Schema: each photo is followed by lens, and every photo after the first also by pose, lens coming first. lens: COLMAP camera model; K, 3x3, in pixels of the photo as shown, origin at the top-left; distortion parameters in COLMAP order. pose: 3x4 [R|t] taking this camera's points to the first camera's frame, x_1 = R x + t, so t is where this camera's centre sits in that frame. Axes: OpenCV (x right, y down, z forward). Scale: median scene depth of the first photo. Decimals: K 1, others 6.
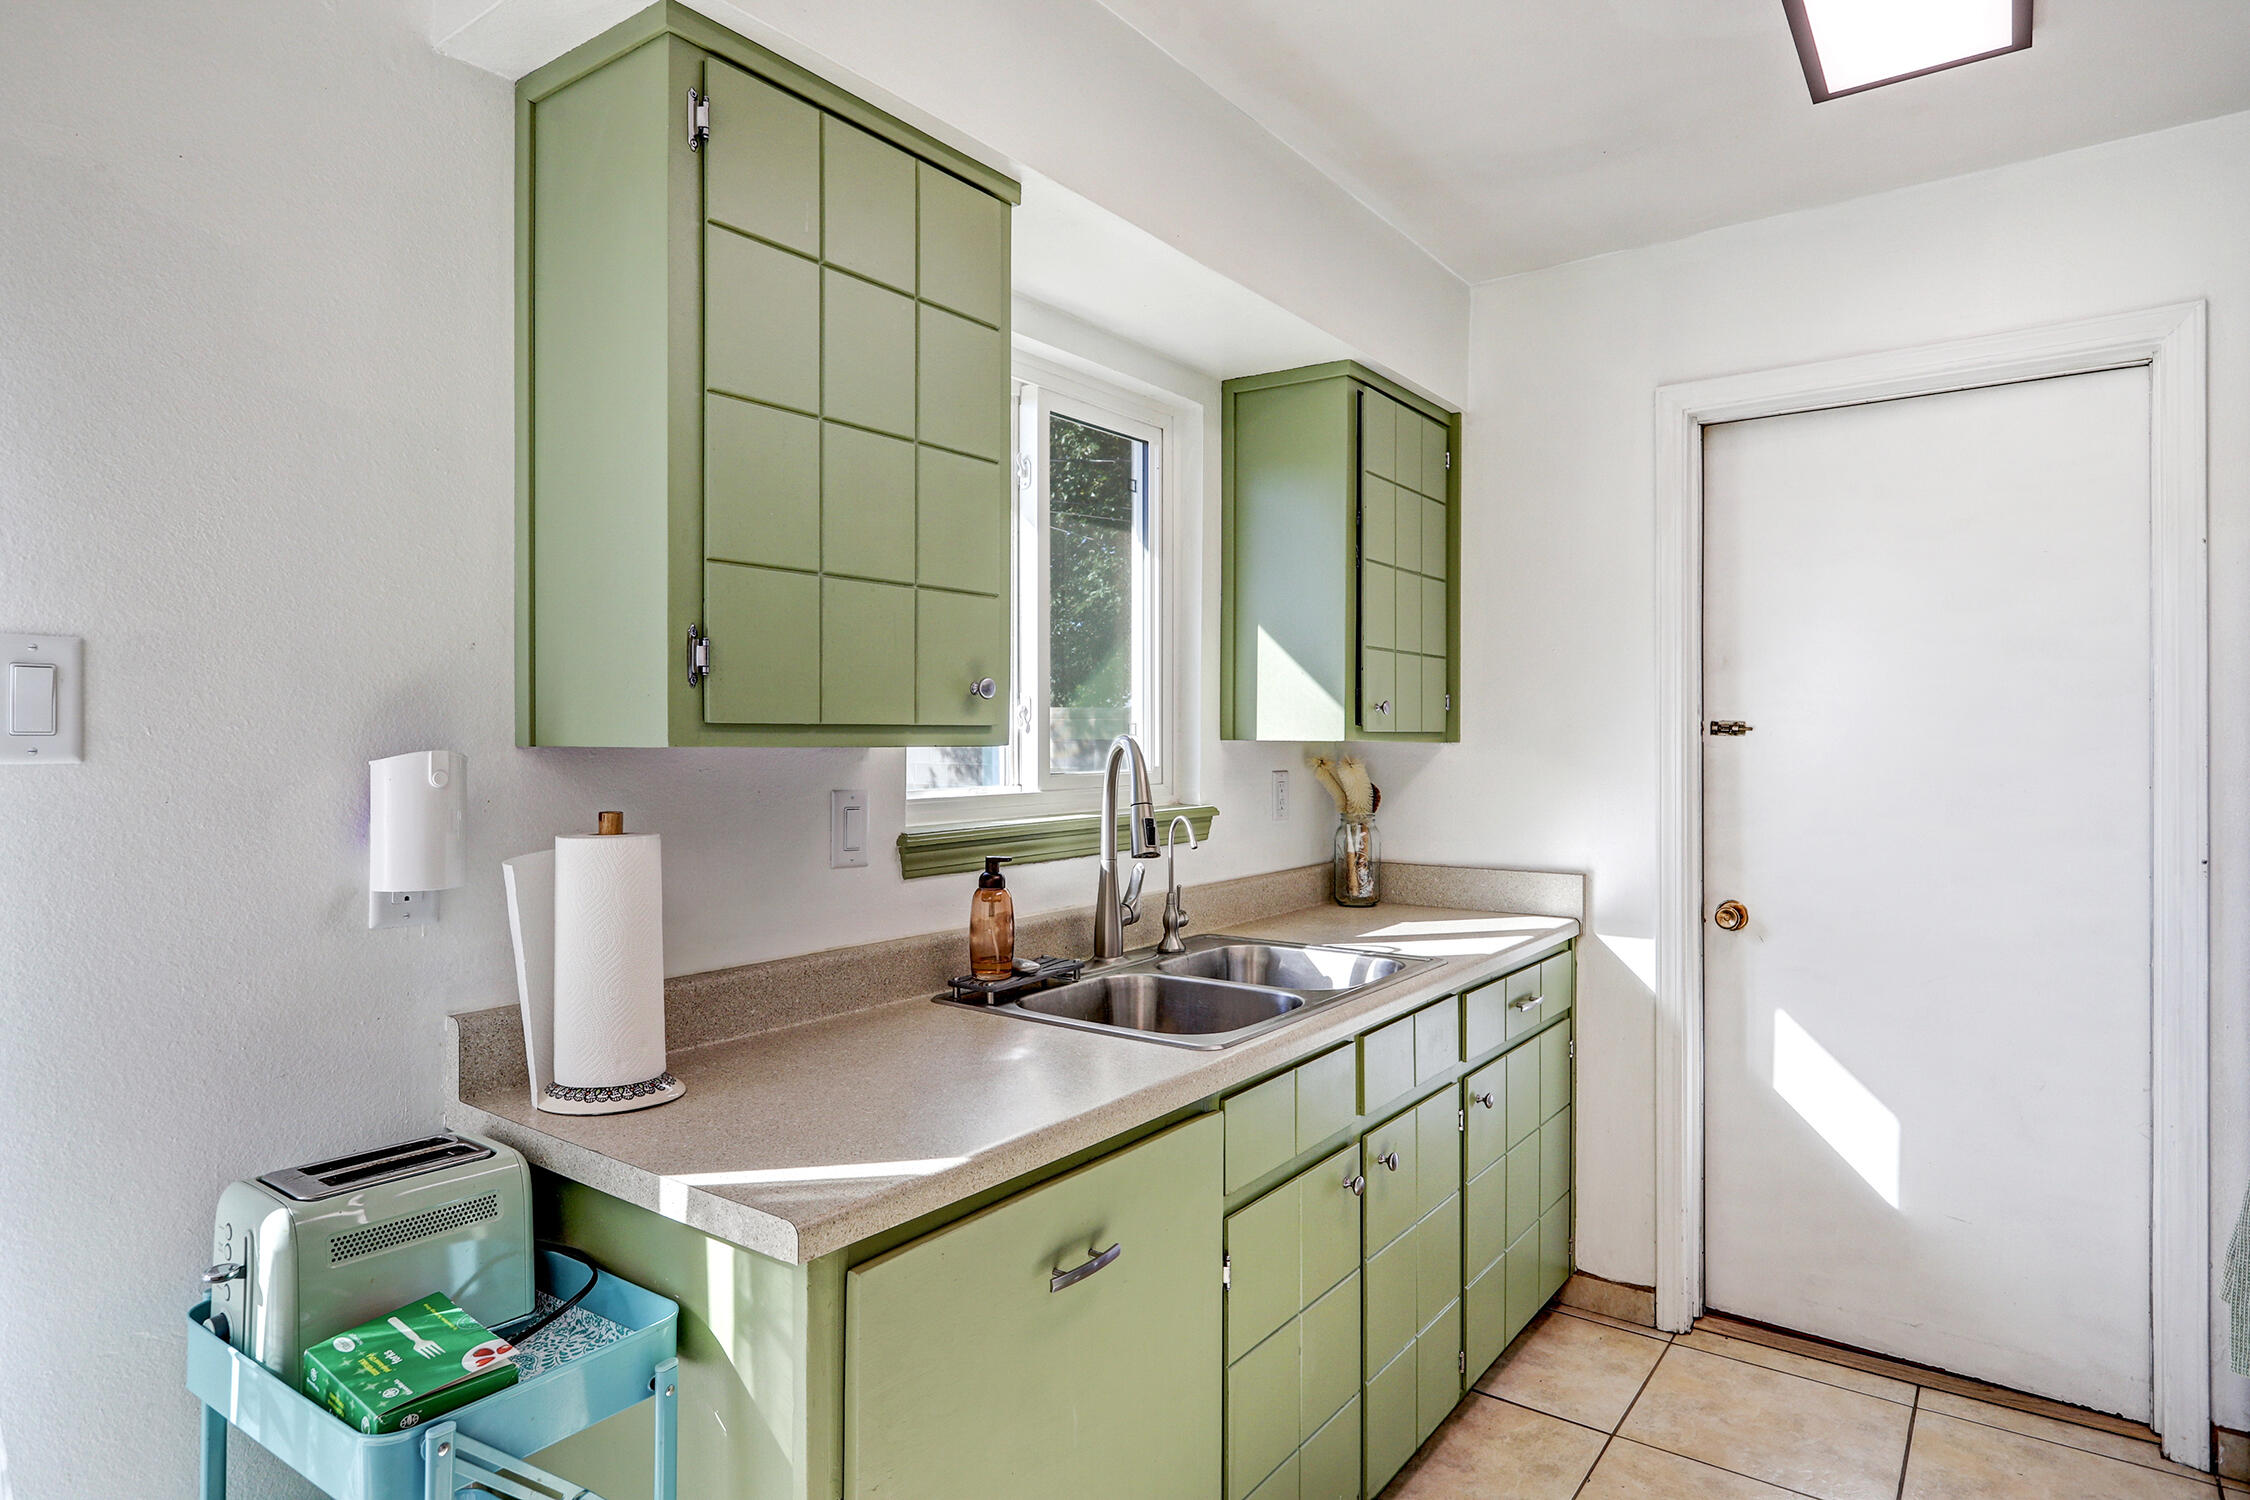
lens RADIAL K [[1265.6, 0, 1117.8], [0, 1265.6, 738.6], [0, 0, 1]] dist [0.003104, 0.001844]
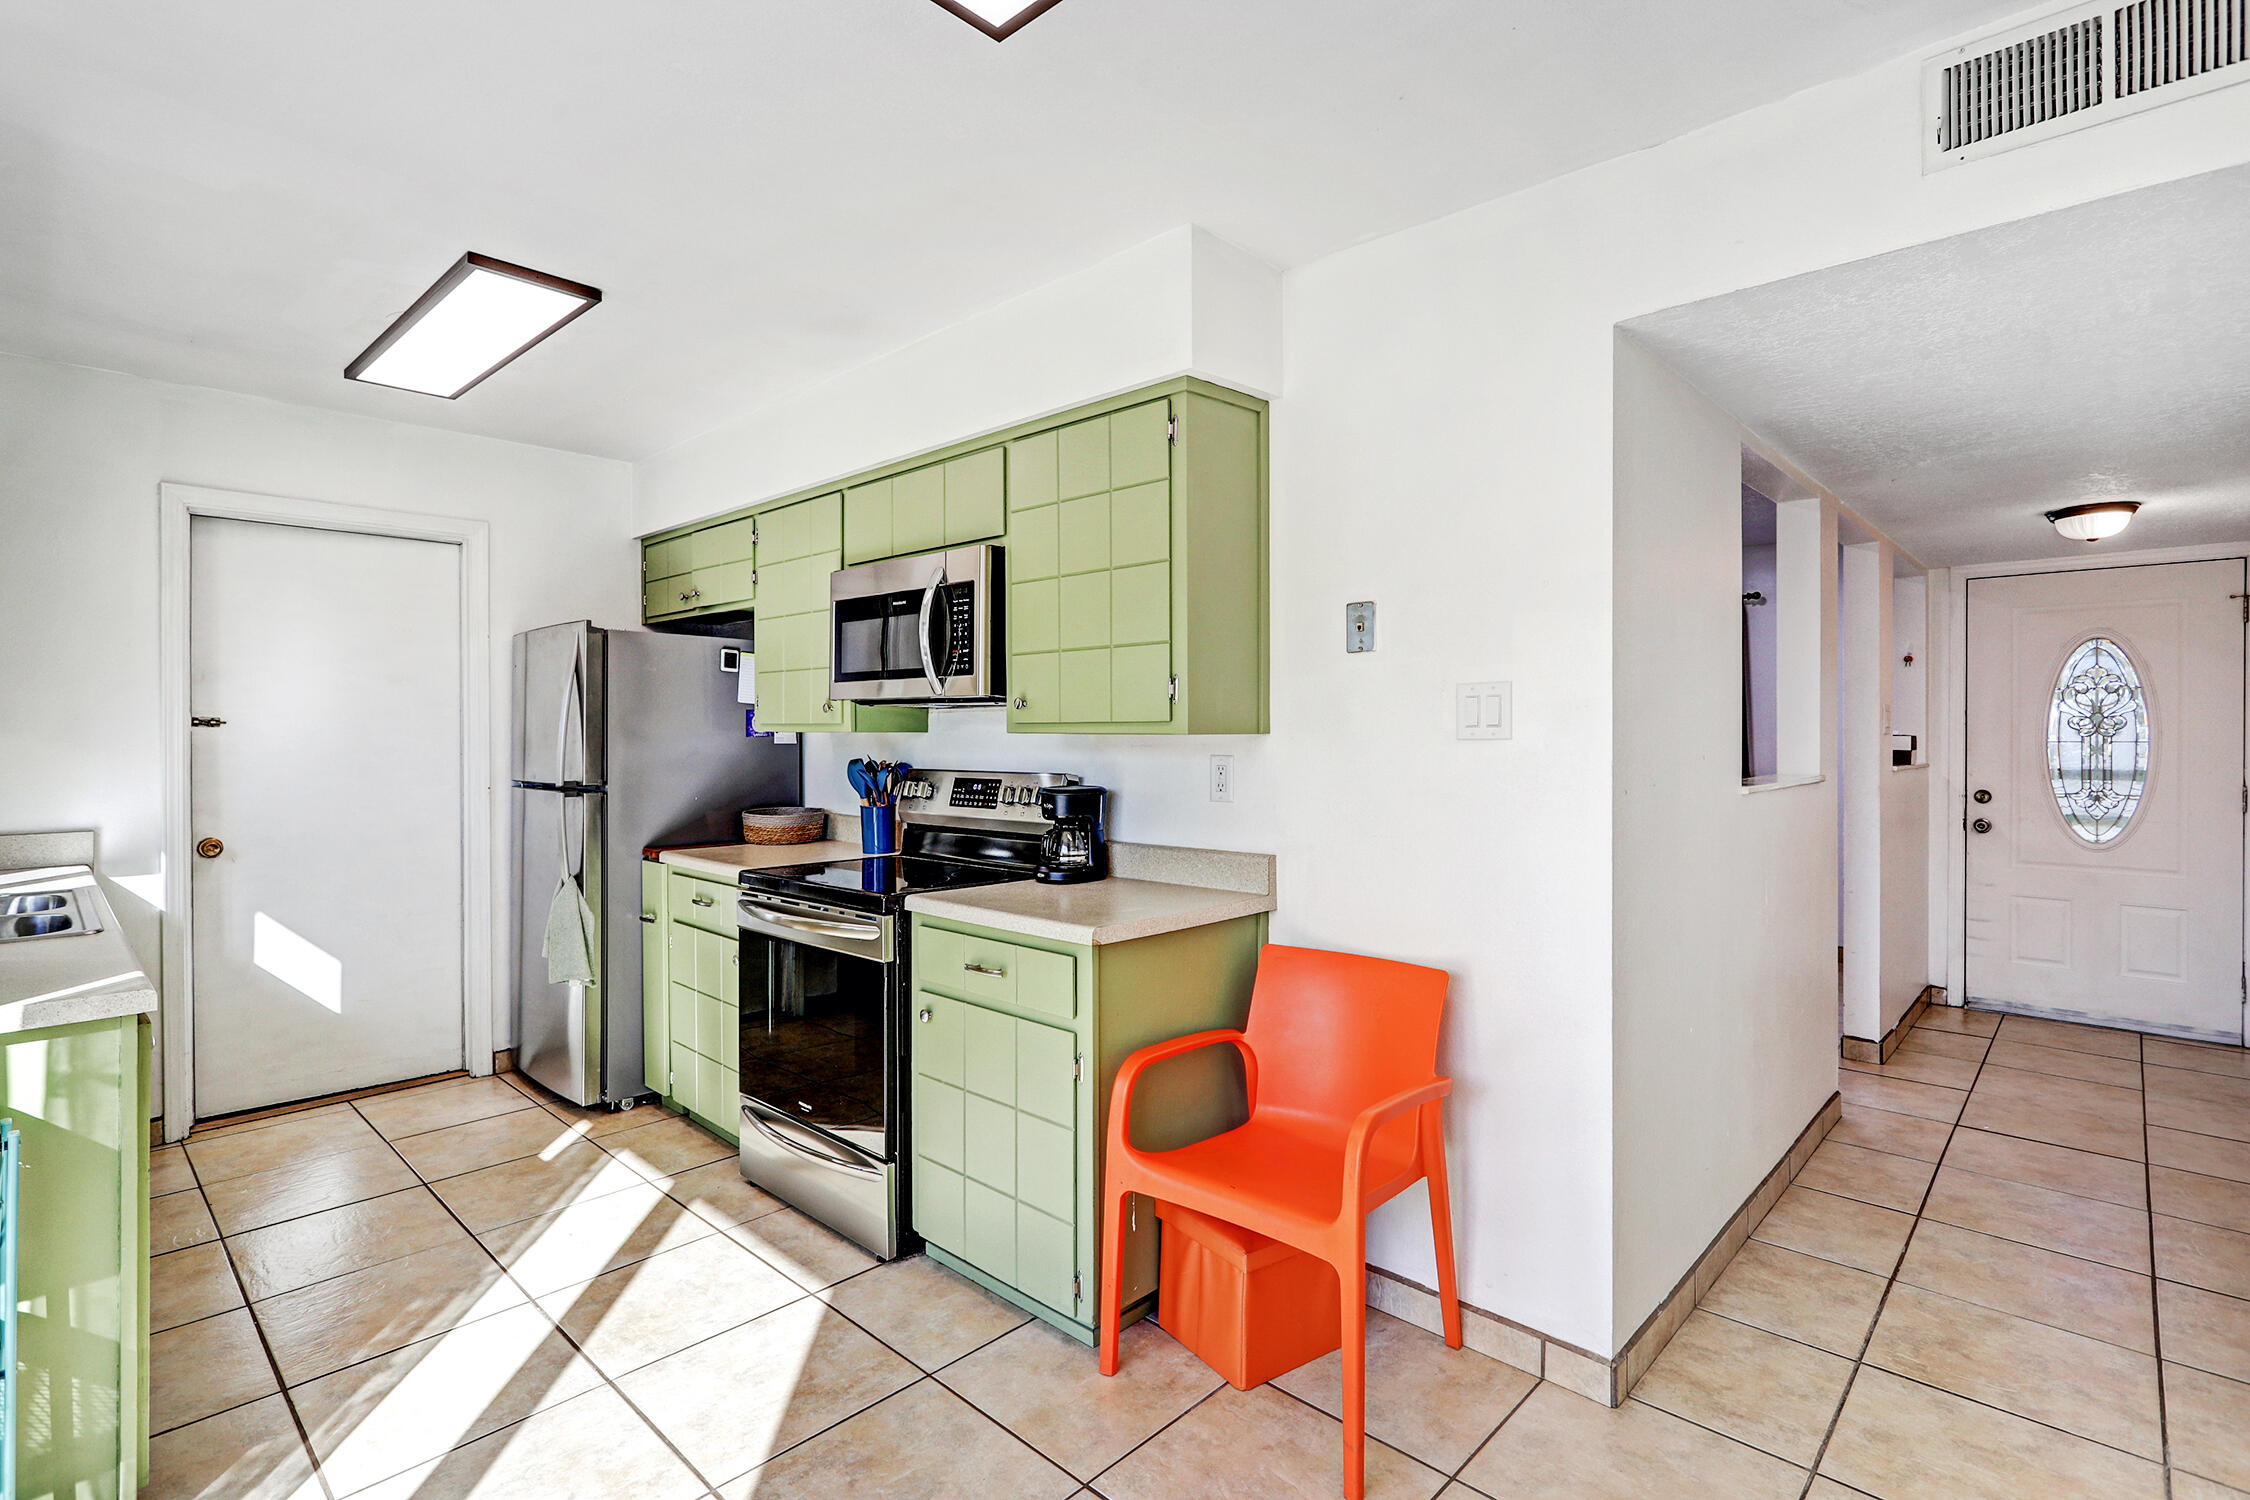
lens RADIAL K [[1068.3, 0, 1126.4], [0, 1068.3, 747.9], [0, 0, 1]] dist [-0.007024, 0.000874]
pose [[0.123203, -0.012634, 0.992301, -0.650954], [-0.001326, 0.999916, 0.012896, 0.004659], [-0.992381, -0.002905, 0.123176, -0.228559]]
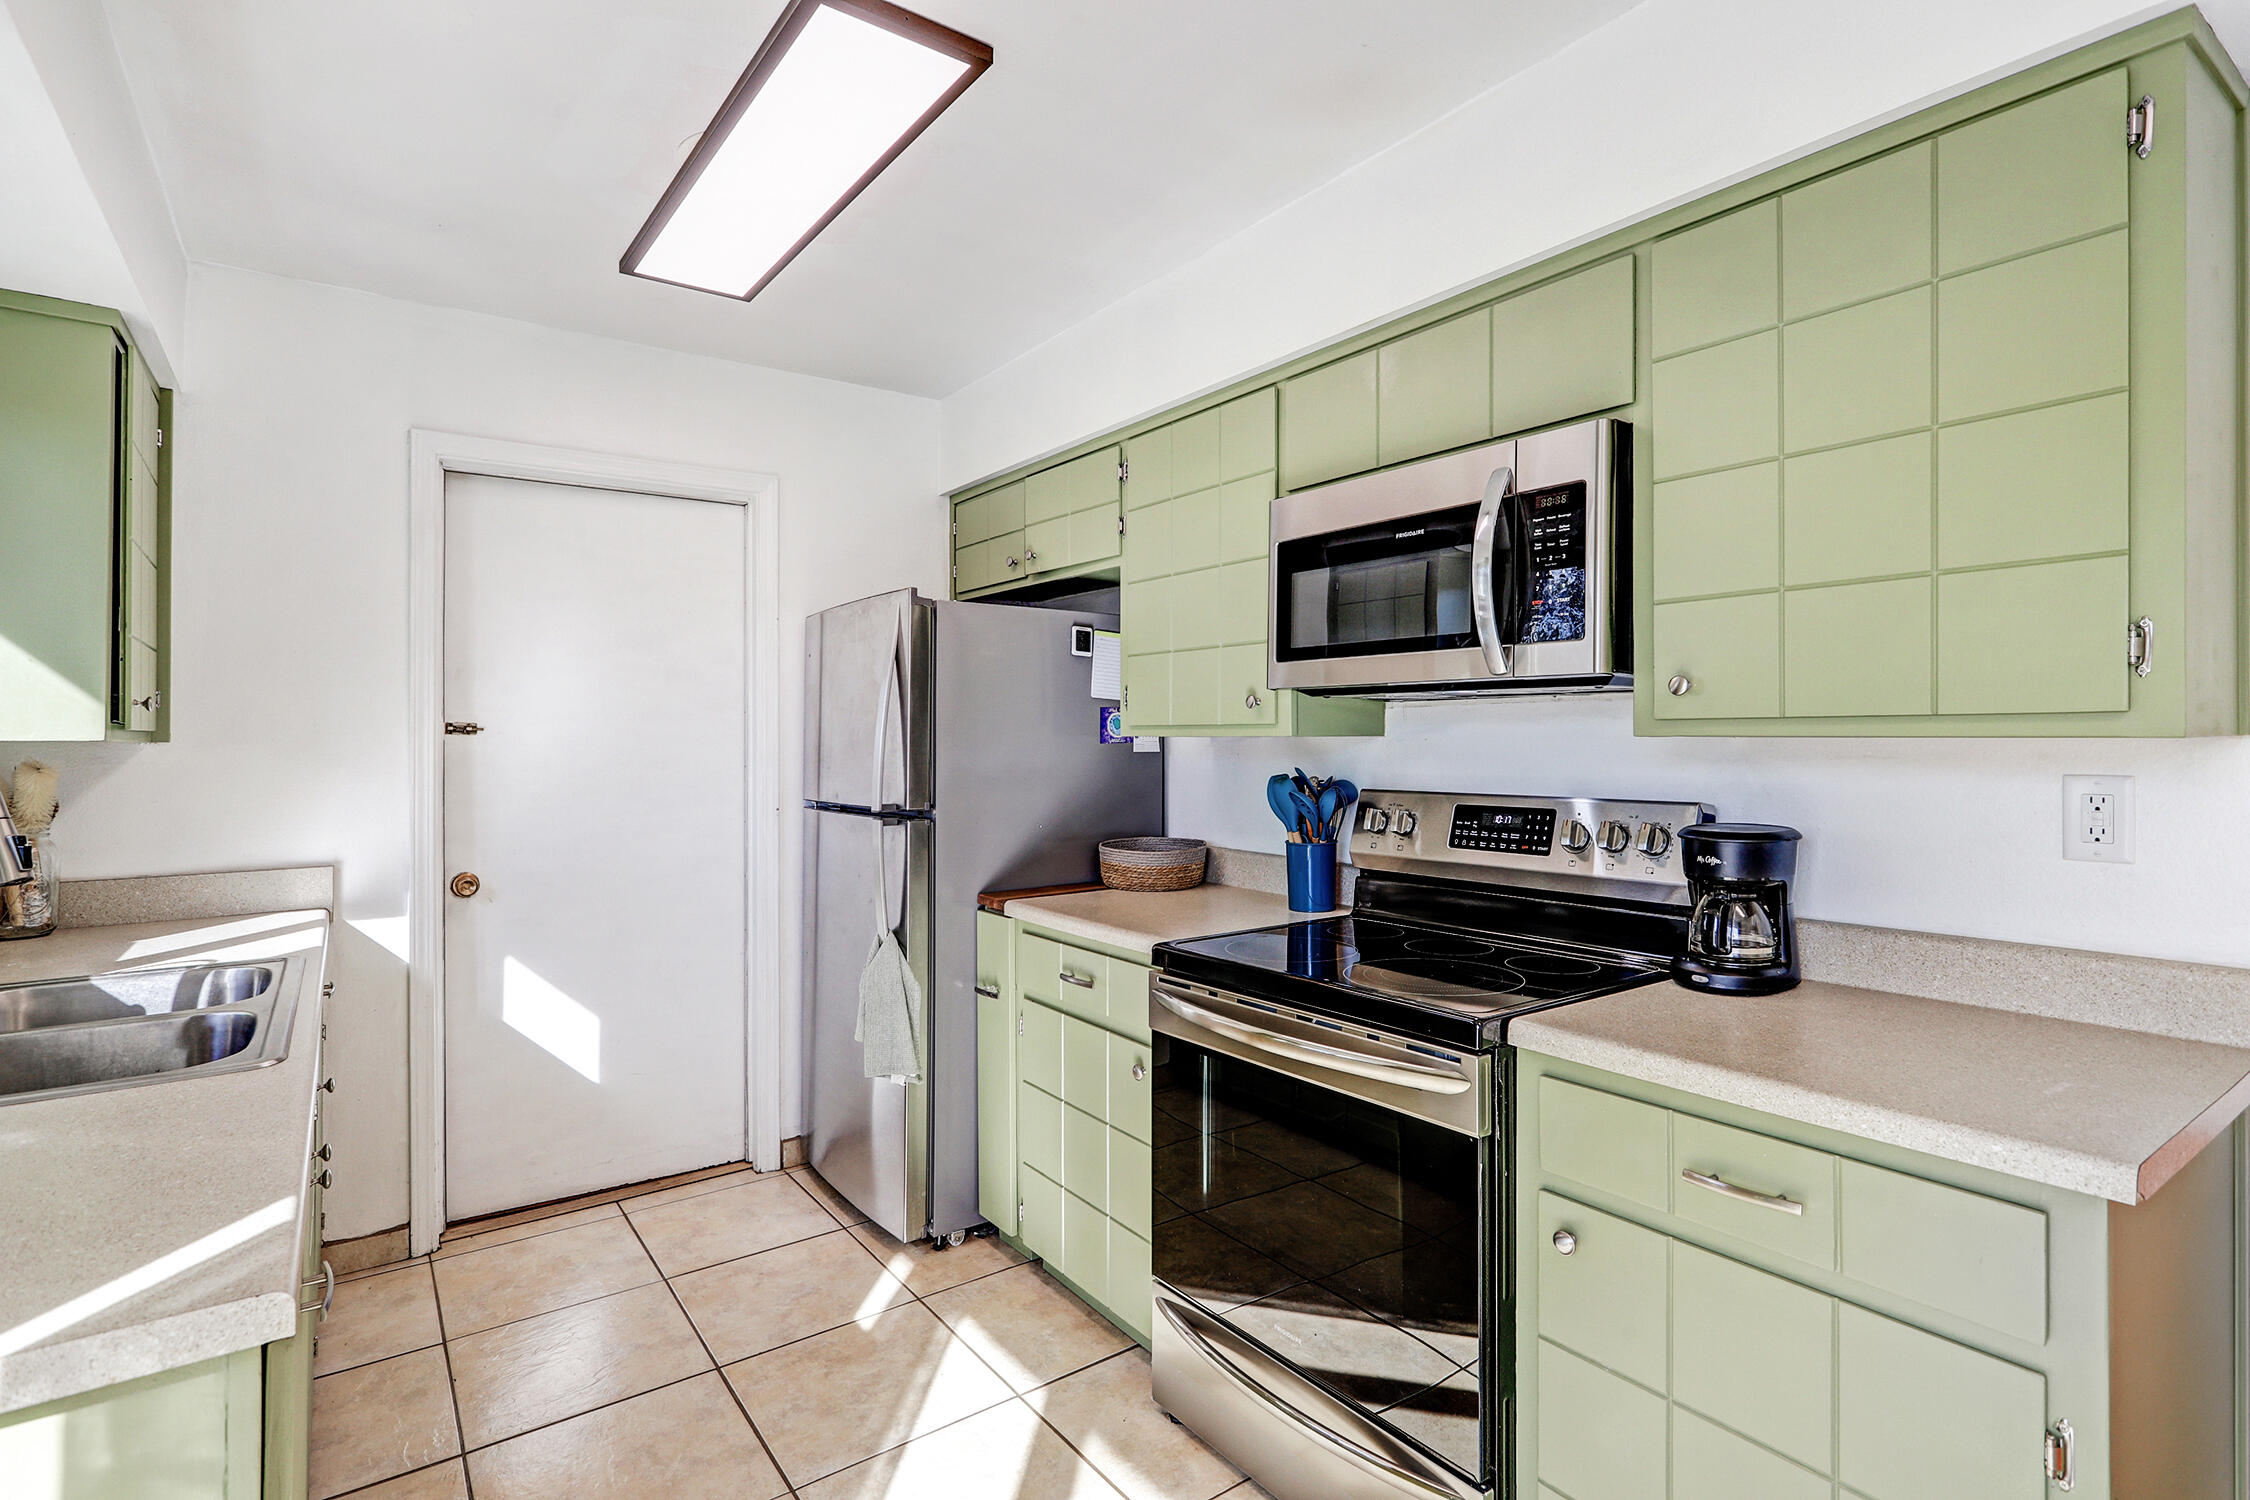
lens RADIAL K [[1095.0, 0, 1137.1], [0, 1095.0, 733.8], [0, 0, 1]] dist [-0.004864, -0.000129]
pose [[0.296070, 0.001679, 0.955165, -0.330569], [0.004311, 0.999986, -0.003094, 0.002827], [-0.955157, 0.005034, 0.296059, 0.093502]]
